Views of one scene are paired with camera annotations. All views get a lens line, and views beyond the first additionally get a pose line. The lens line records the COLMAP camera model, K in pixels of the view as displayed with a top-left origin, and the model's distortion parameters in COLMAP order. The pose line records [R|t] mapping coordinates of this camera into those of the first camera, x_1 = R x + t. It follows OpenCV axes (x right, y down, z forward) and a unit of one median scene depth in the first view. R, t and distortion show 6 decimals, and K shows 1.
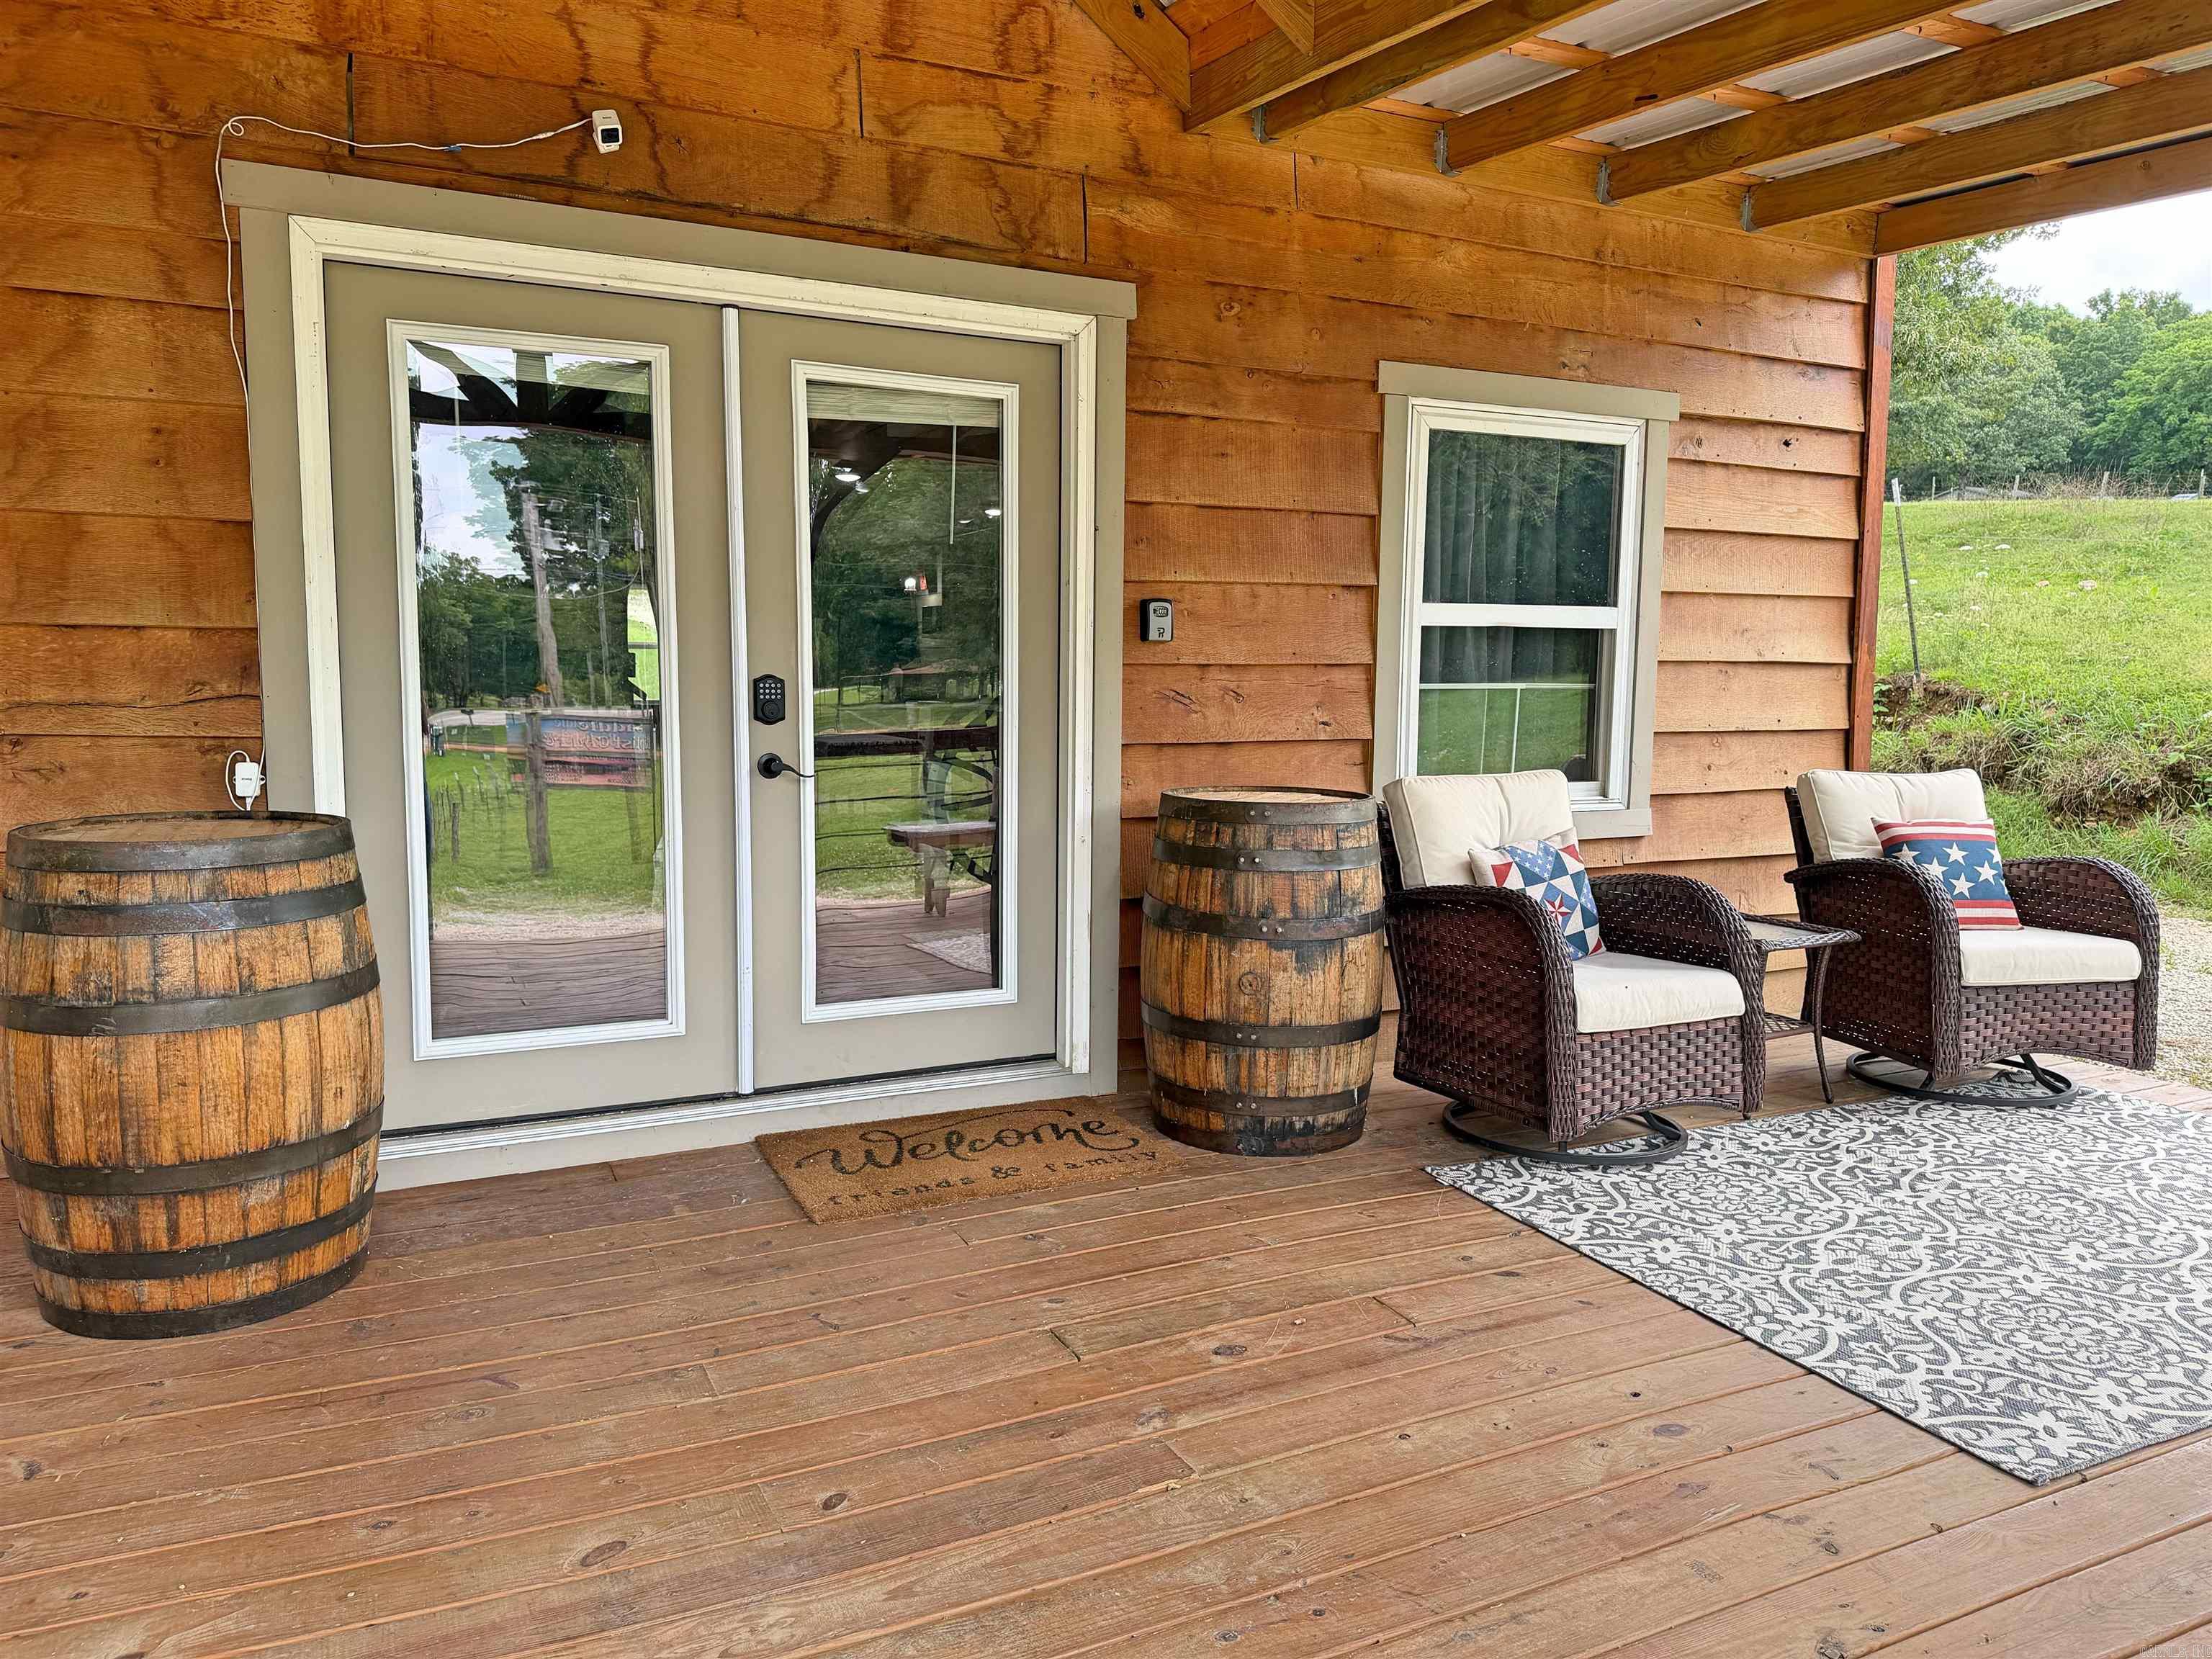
lens RADIAL K [[1539.5, 0, 1106.3], [0, 1539.5, 836.6], [0, 0, 1]] dist [0.074691, -0.095733]
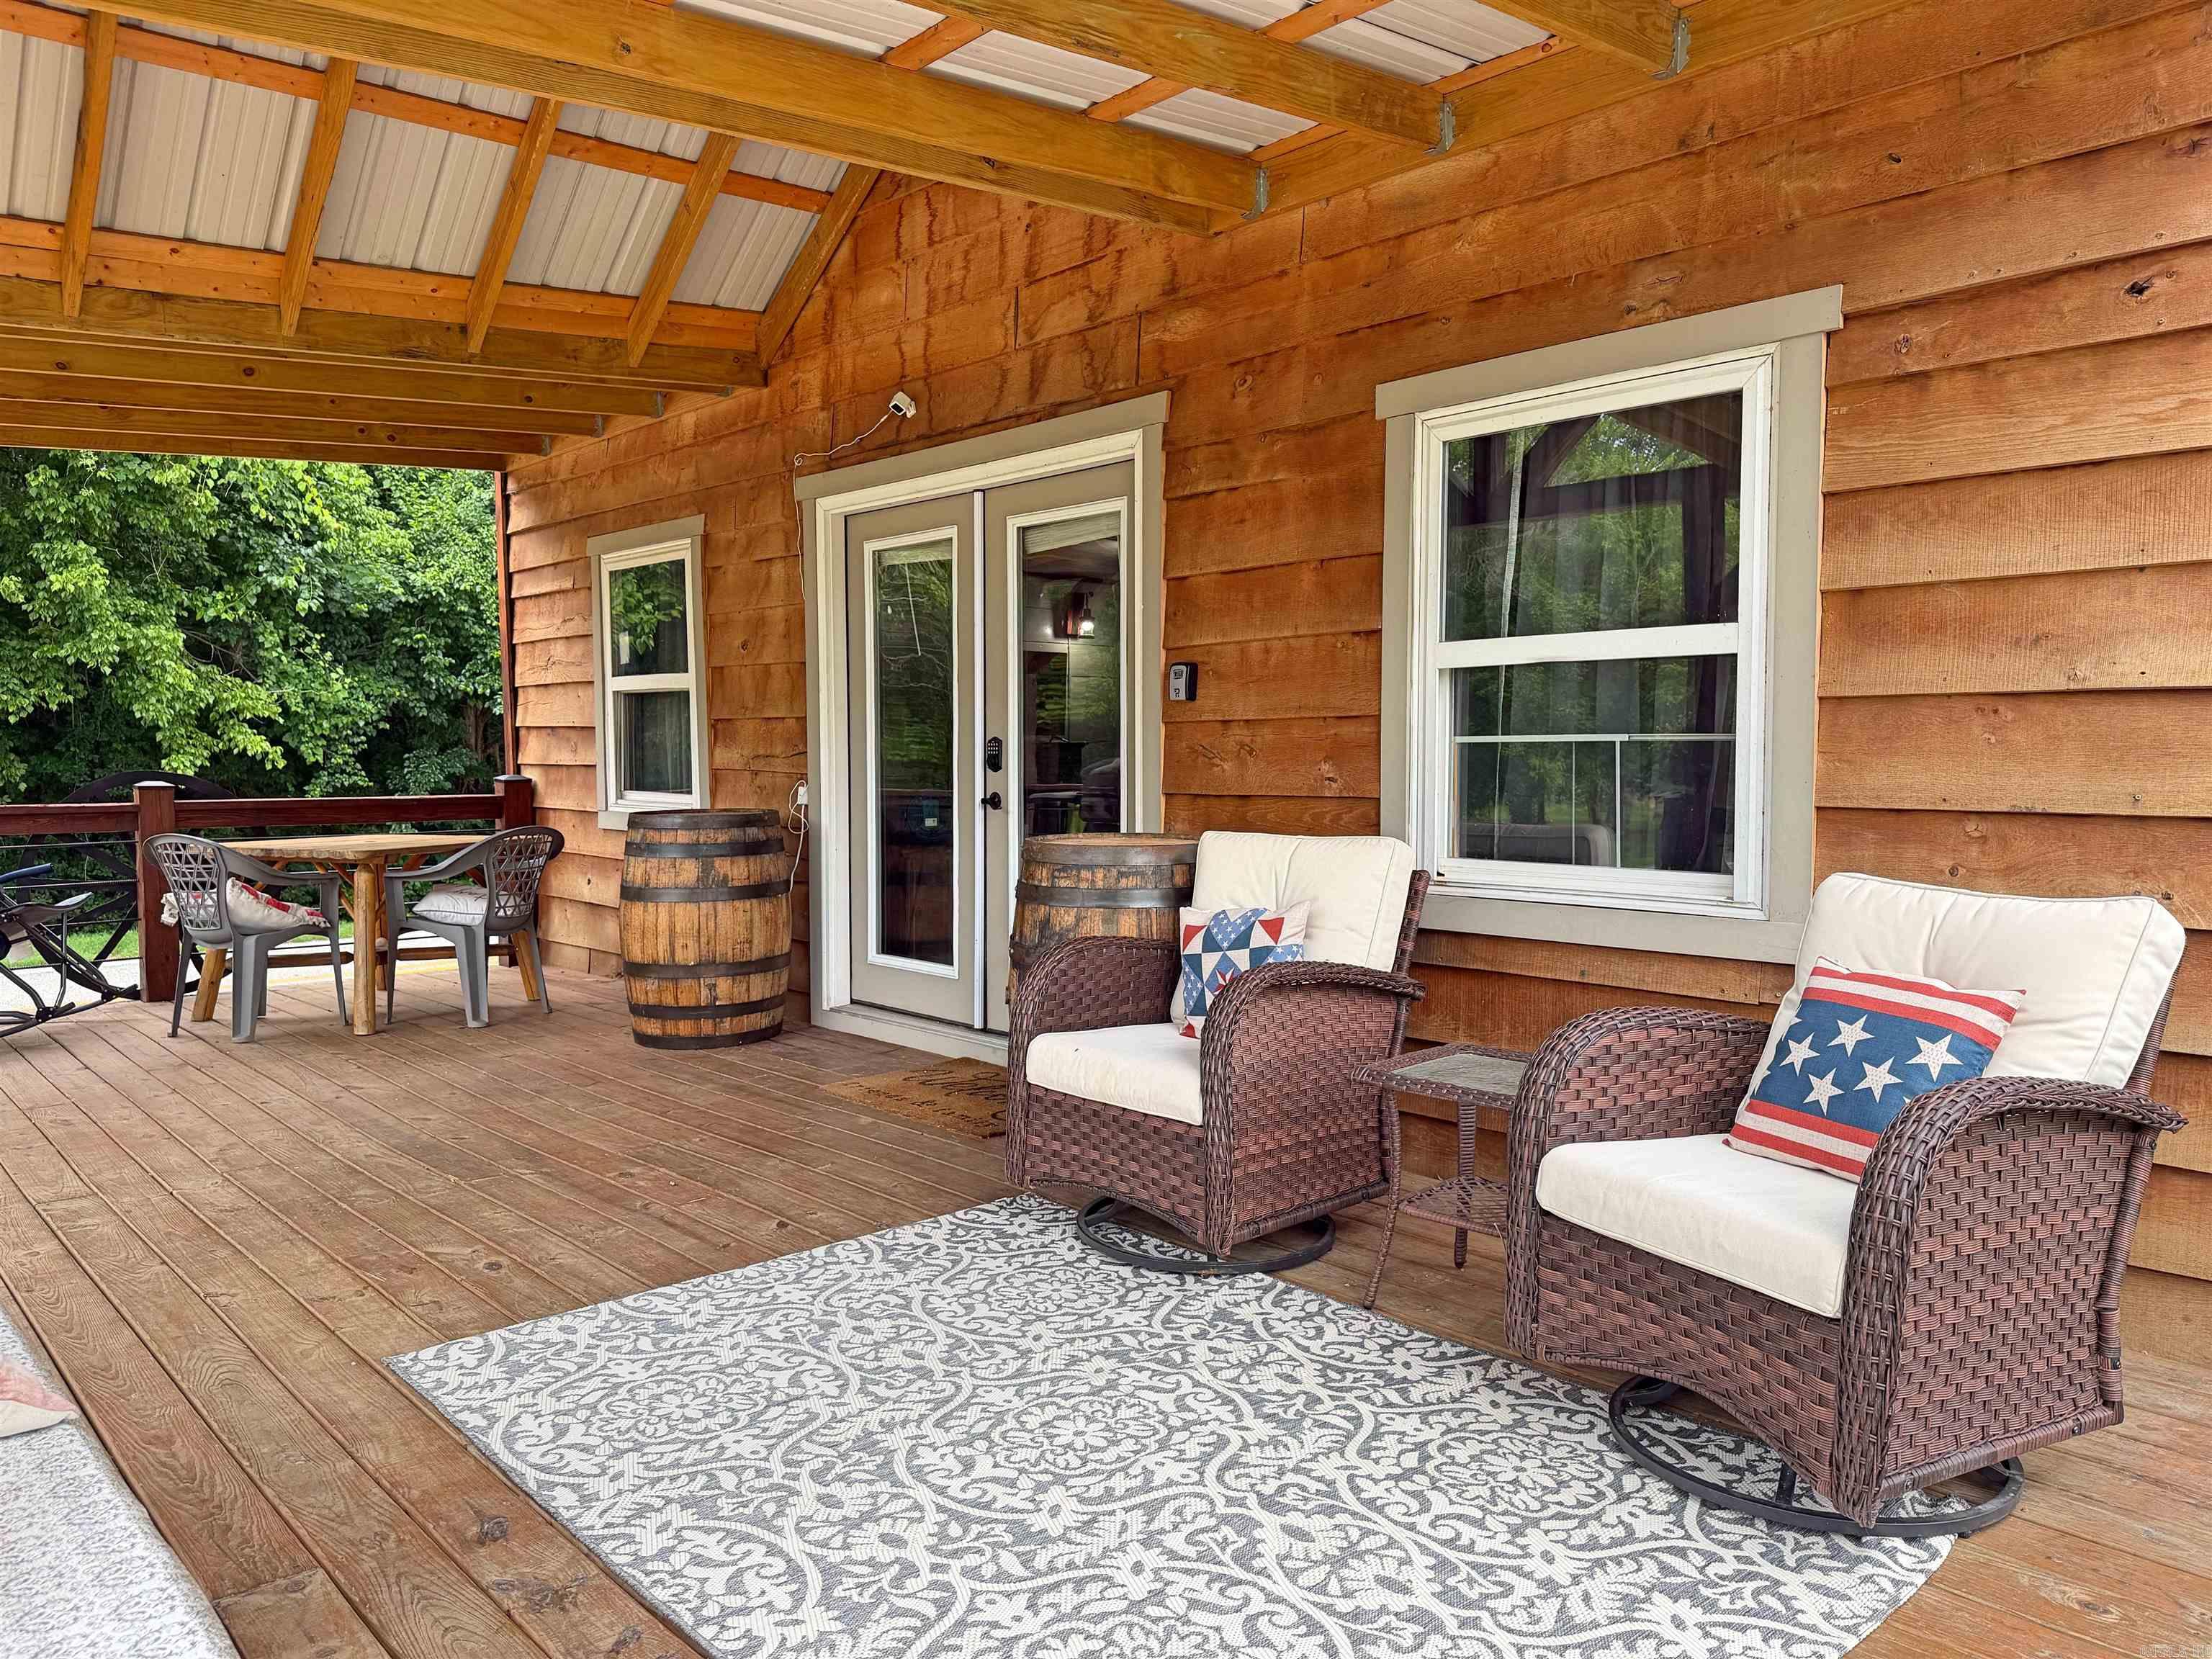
lens RADIAL K [[1539.5, 0, 1114.1], [0, 1539.5, 832.4], [0, 0, 1]] dist [0.074691, -0.095733]
pose [[0.282319, 0.045796, -0.958227, 1.177952], [-0.093101, 0.995453, 0.020145, -0.055304], [0.954792, 0.083524, 0.285299, 0.704829]]
